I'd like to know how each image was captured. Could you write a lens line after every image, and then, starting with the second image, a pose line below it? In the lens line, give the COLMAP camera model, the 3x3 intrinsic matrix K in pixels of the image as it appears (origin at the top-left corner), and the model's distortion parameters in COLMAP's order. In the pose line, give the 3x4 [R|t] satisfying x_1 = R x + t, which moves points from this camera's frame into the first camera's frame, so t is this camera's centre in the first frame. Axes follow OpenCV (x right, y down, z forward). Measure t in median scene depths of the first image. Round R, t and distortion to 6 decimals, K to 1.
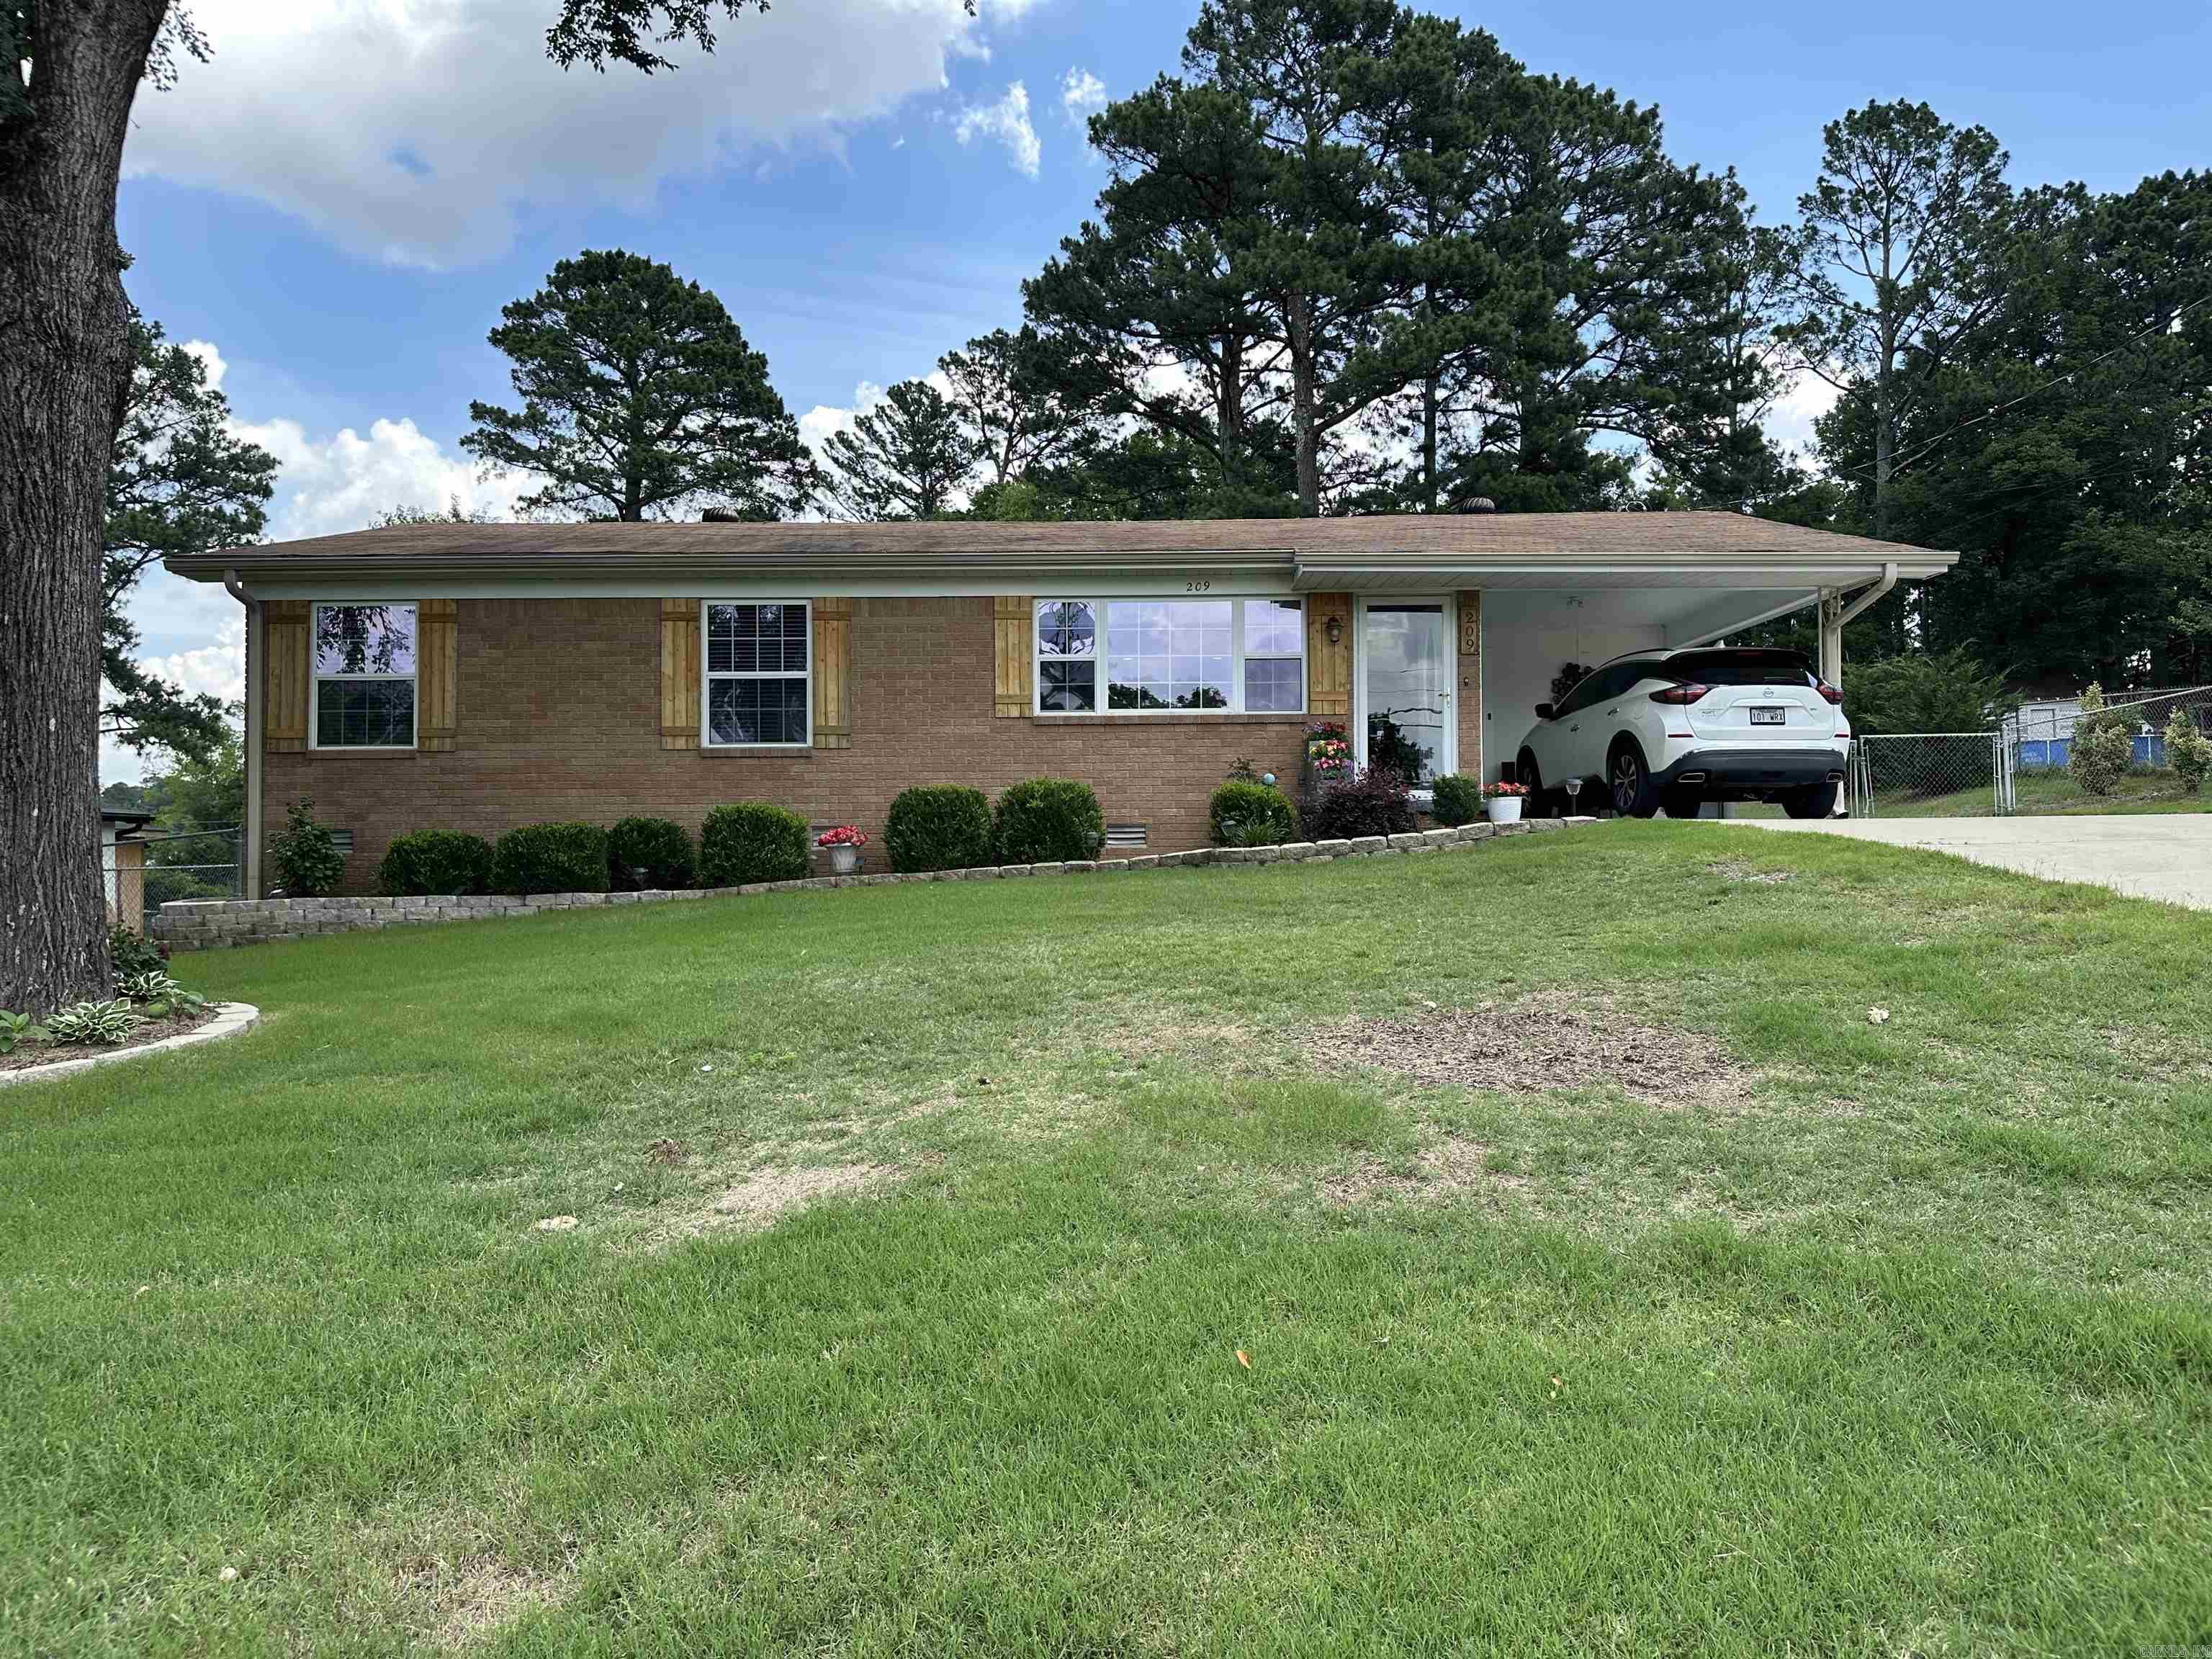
lens RADIAL K [[1591.0, 0, 1112.9], [0, 1591.0, 860.3], [0, 0, 1]] dist [0.050821, -0.065408]
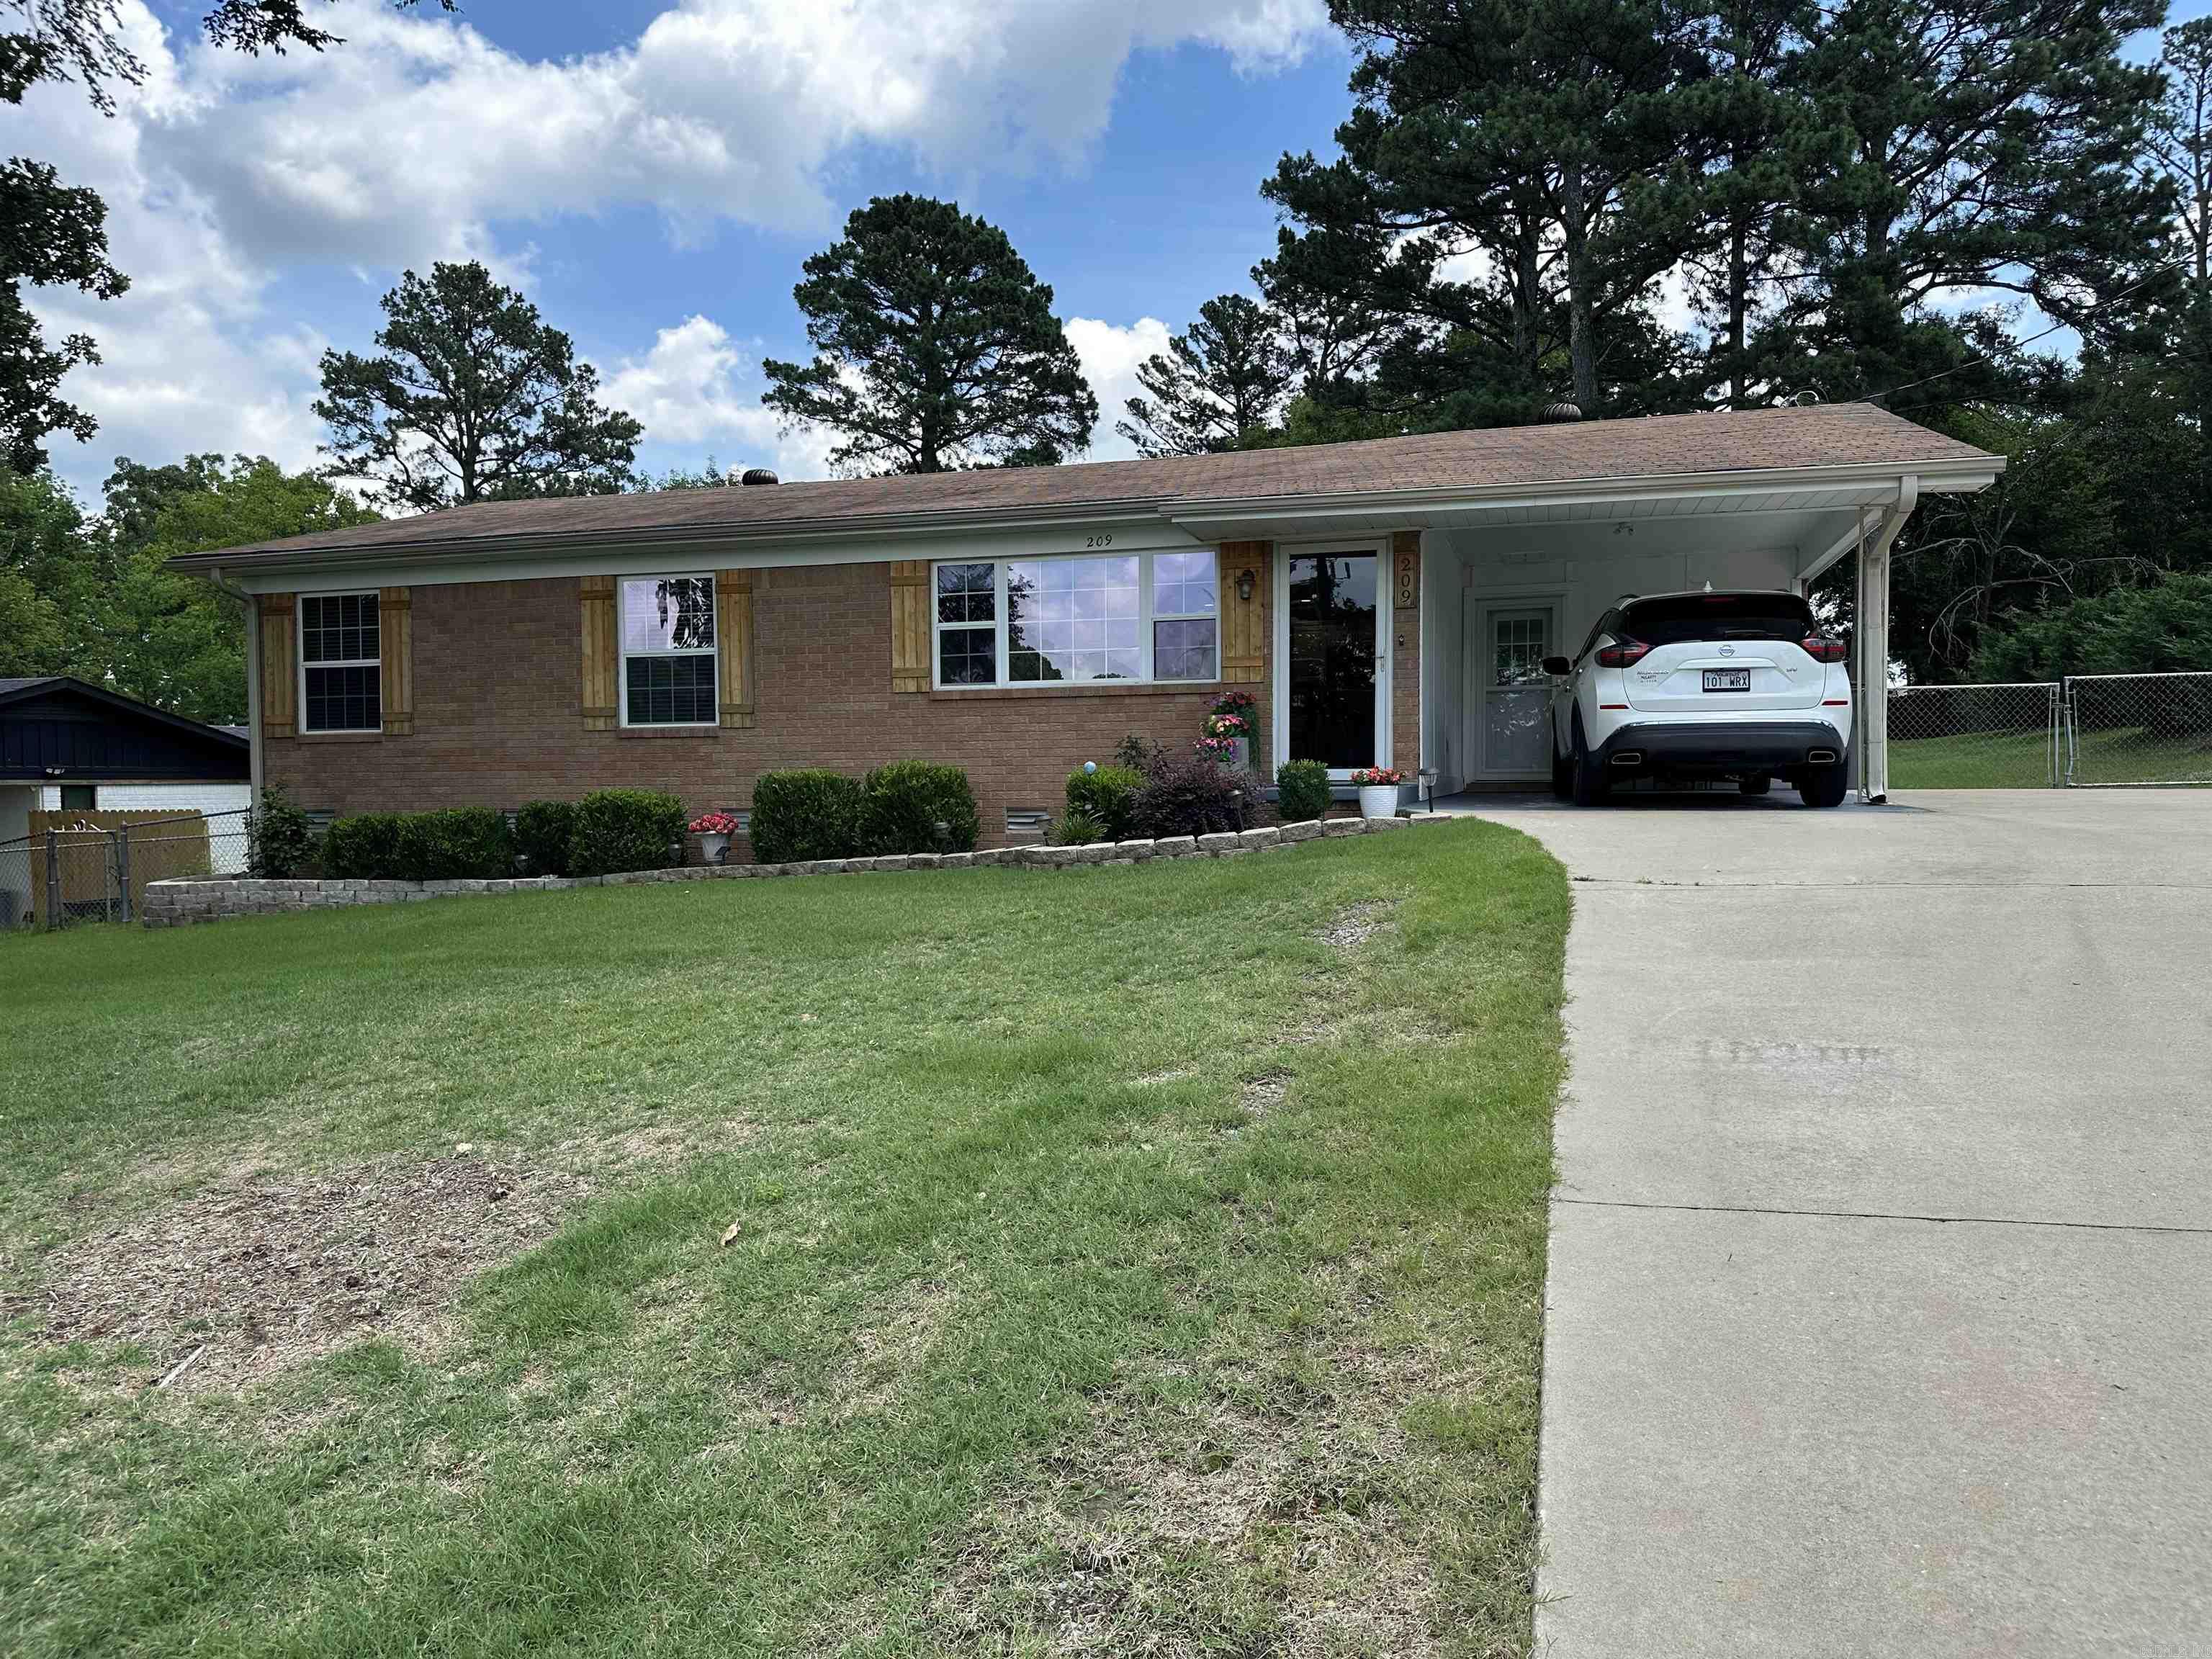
lens RADIAL K [[1591.0, 0, 1076.1], [0, 1591.0, 876.7], [0, 0, 1]] dist [0.050821, -0.065408]
pose [[0.956995, 0.015336, -0.289697, 0.101145], [0.002407, 0.998148, 0.060790, -0.012914], [0.290093, -0.058873, 0.955186, 0.044140]]
